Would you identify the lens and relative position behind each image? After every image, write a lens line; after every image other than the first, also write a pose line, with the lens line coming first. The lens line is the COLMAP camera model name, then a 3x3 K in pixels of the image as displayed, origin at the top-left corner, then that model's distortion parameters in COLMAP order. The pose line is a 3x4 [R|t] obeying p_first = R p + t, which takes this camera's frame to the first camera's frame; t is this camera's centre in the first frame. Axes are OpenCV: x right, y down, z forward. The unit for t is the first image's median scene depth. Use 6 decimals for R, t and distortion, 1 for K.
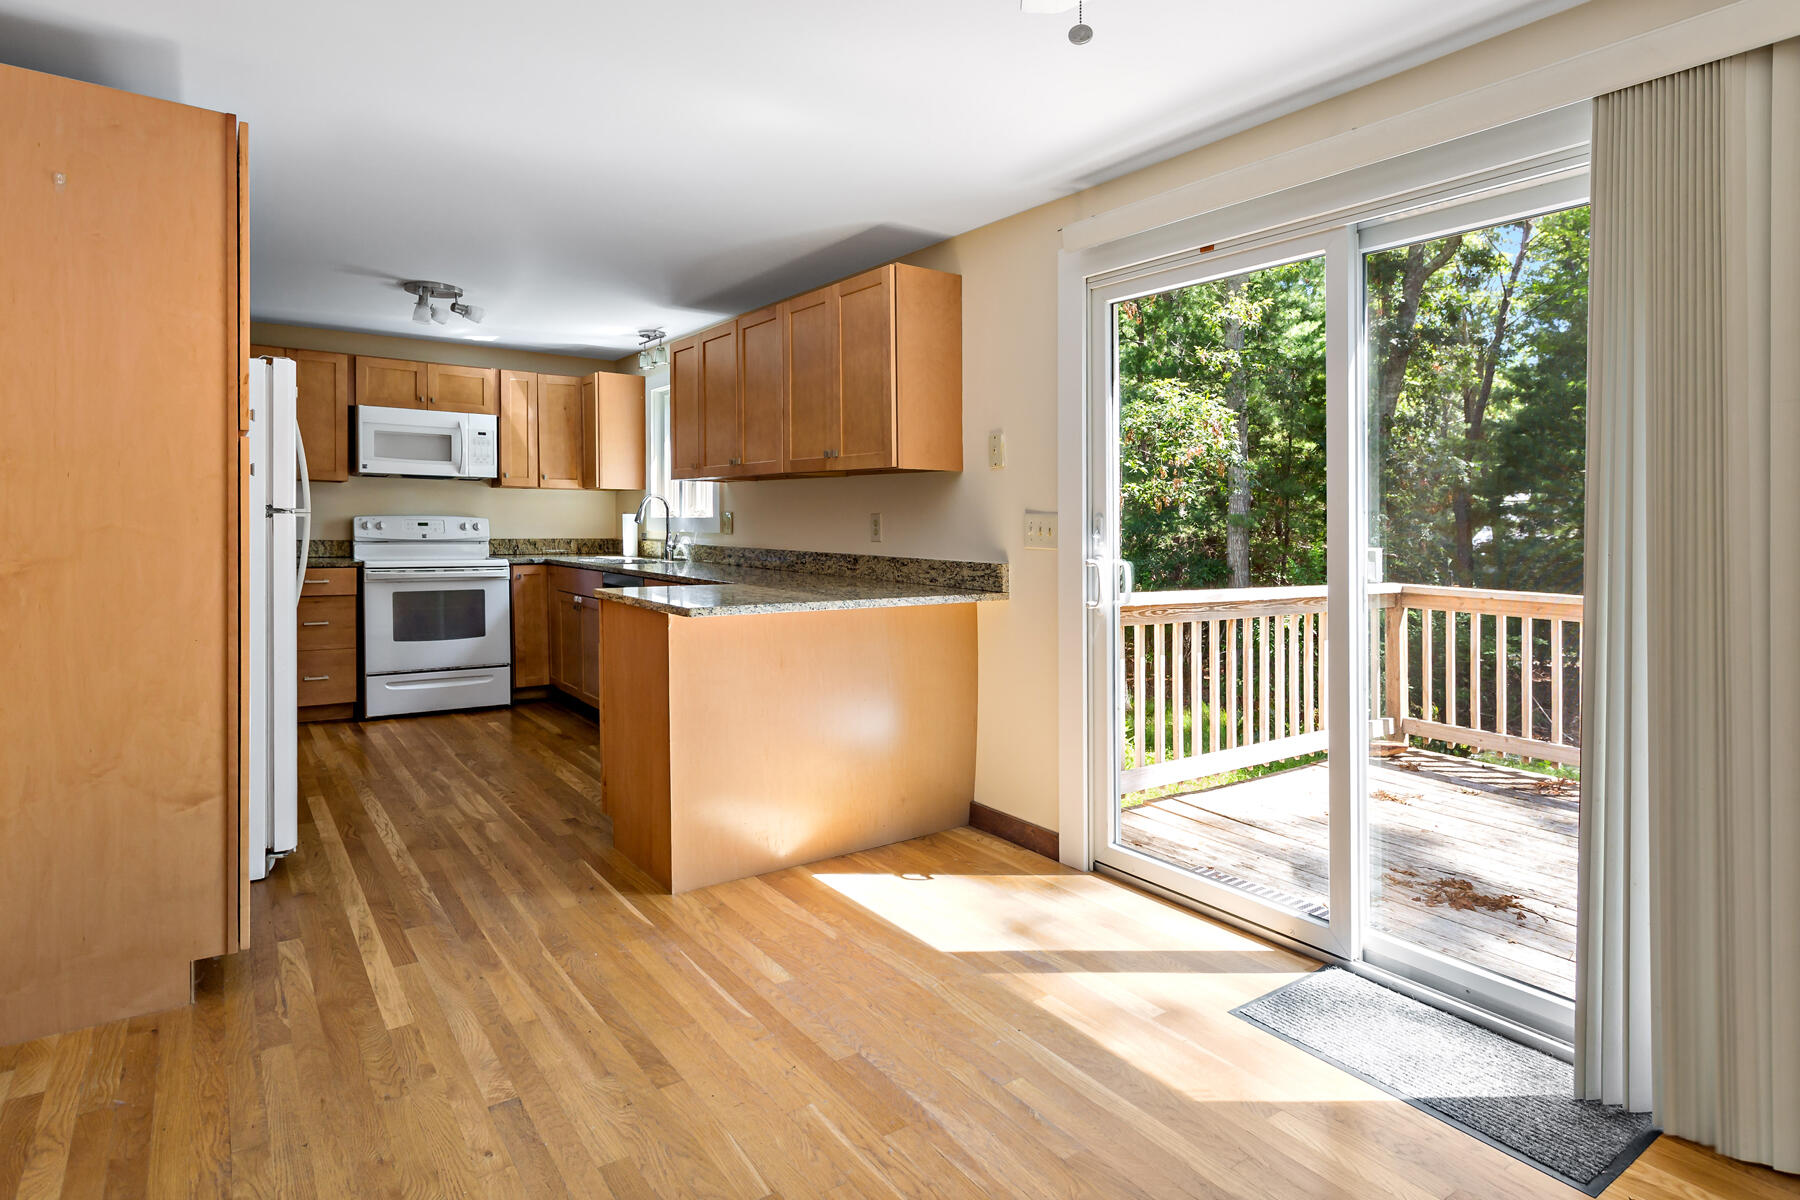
lens RADIAL K [[955.0, 0, 933.5], [0, 955.0, 610.8], [0, 0, 1]] dist [0.004852, 0.001504]
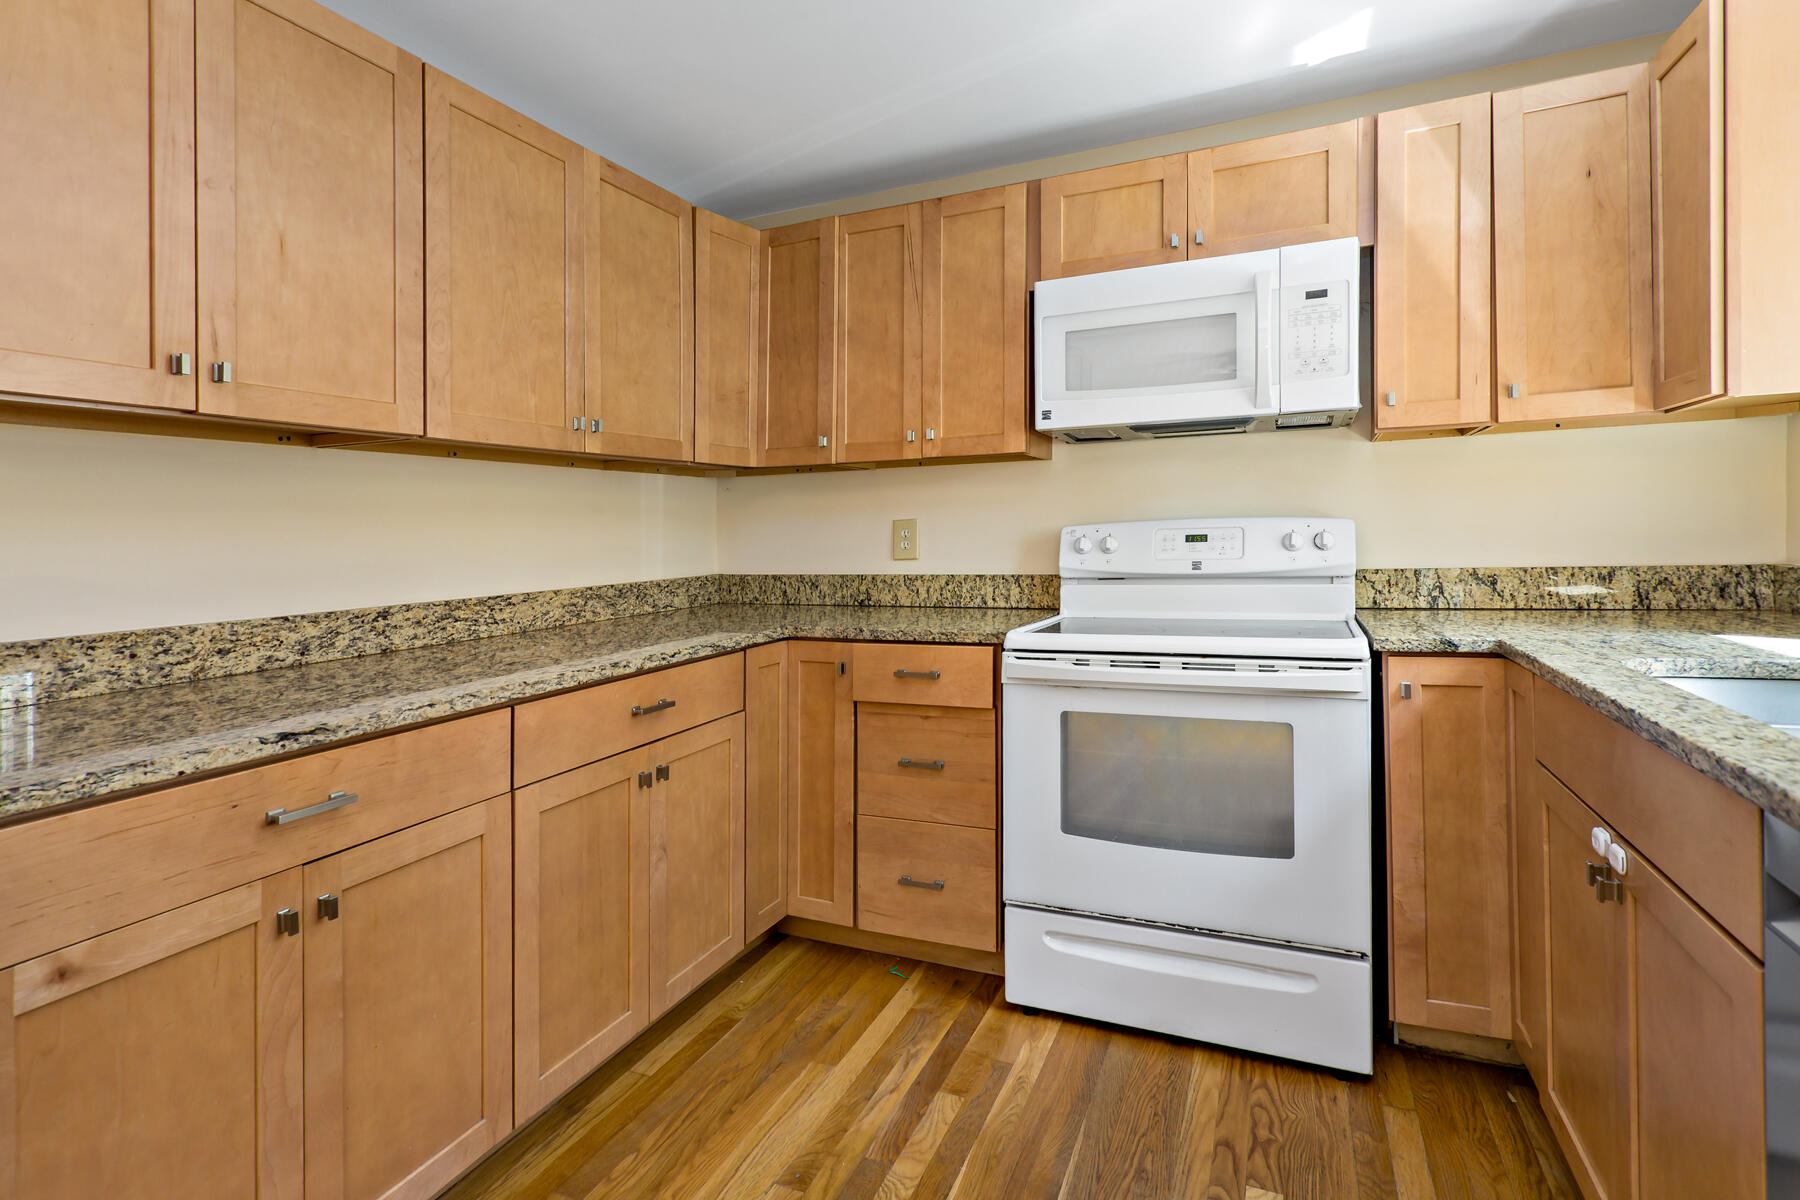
lens RADIAL K [[918.0, 0, 851.9], [0, 918.0, 545.4], [0, 0, 1]] dist [0.001220, 0.000792]
pose [[0.467007, -0.013943, -0.884144, -0.246190], [-0.046692, 0.998092, -0.040403, -0.065473], [0.883020, 0.060152, 0.465465, 0.692426]]
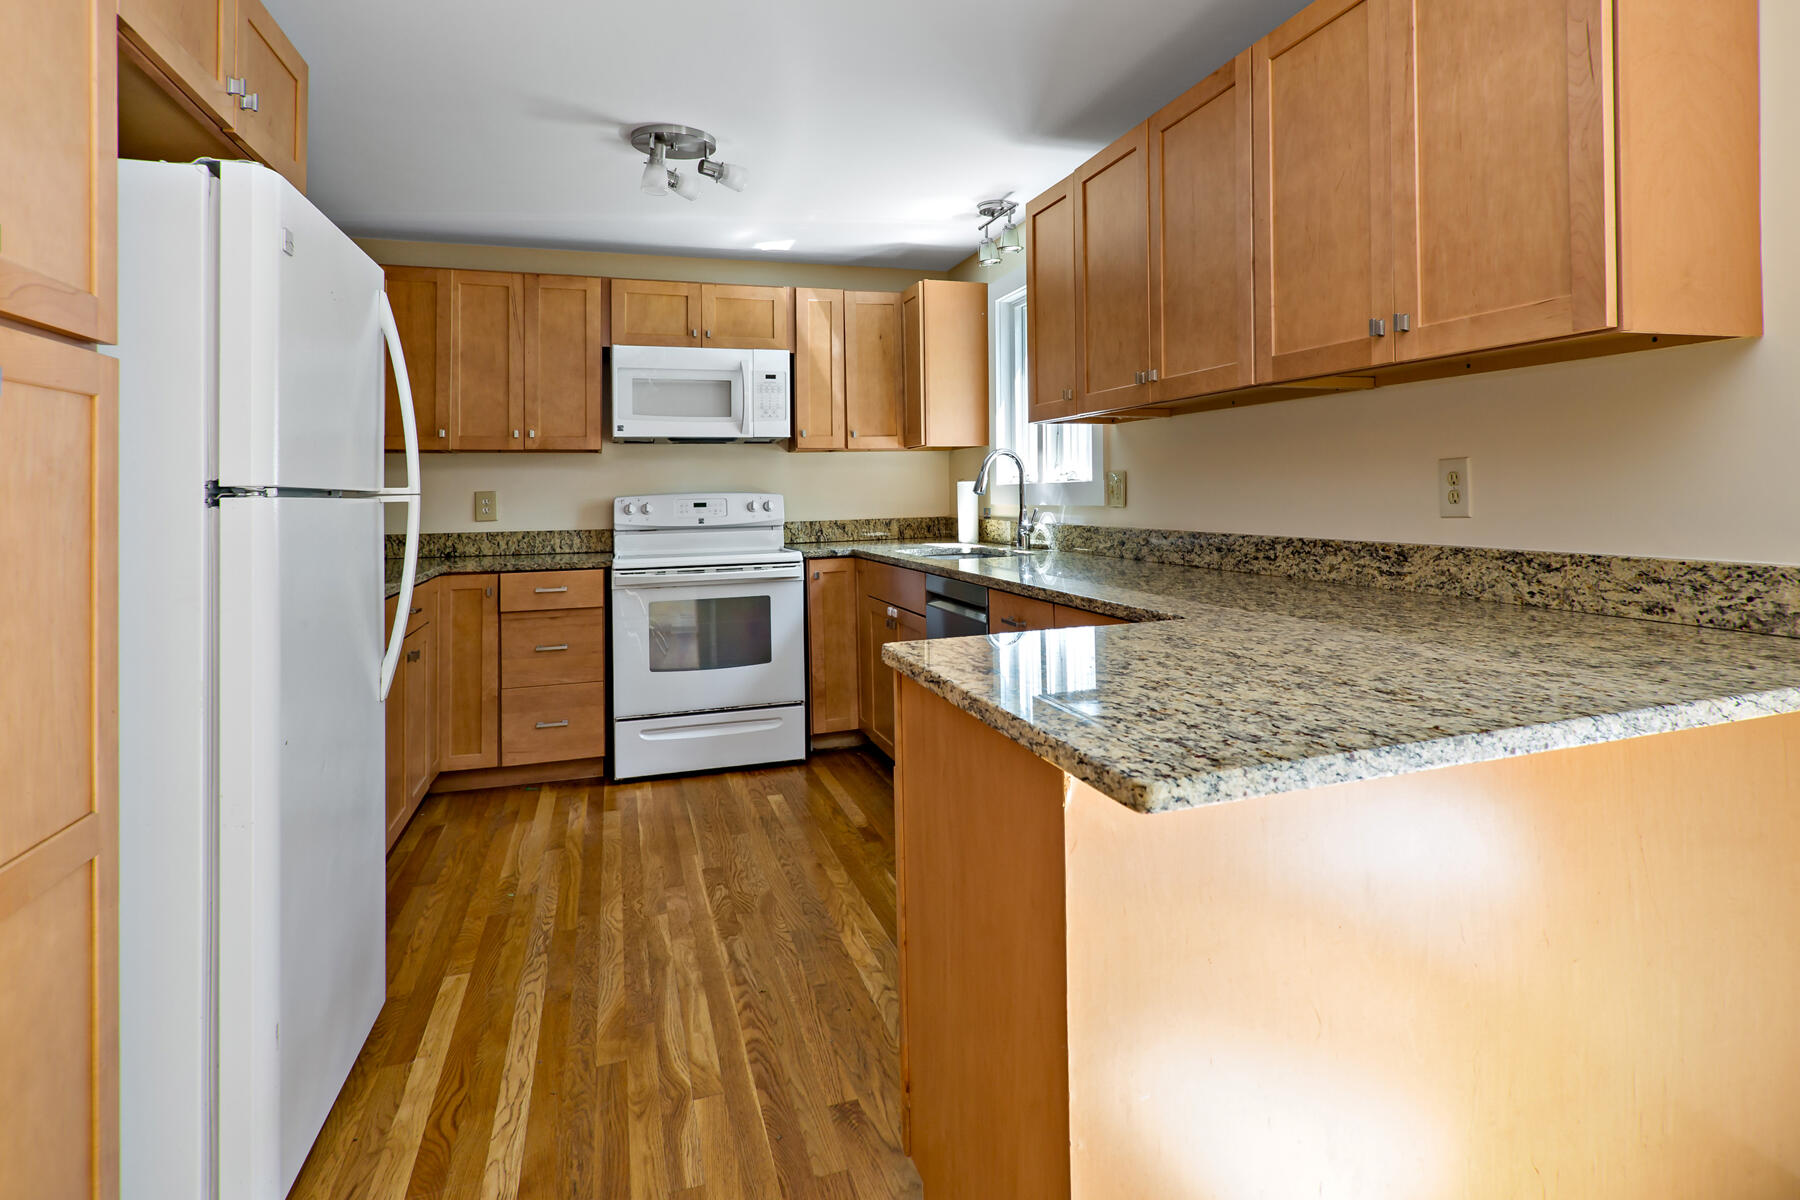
lens RADIAL K [[1012.1, 0, 994.0], [0, 1012.1, 540.2], [0, 0, 1]] dist [0.001924, 0.000753]
pose [[0.959070, -0.018119, -0.282590, -0.101272], [0.006378, 0.999080, -0.042410, -0.030090], [0.283099, 0.038872, 0.958303, 0.331355]]
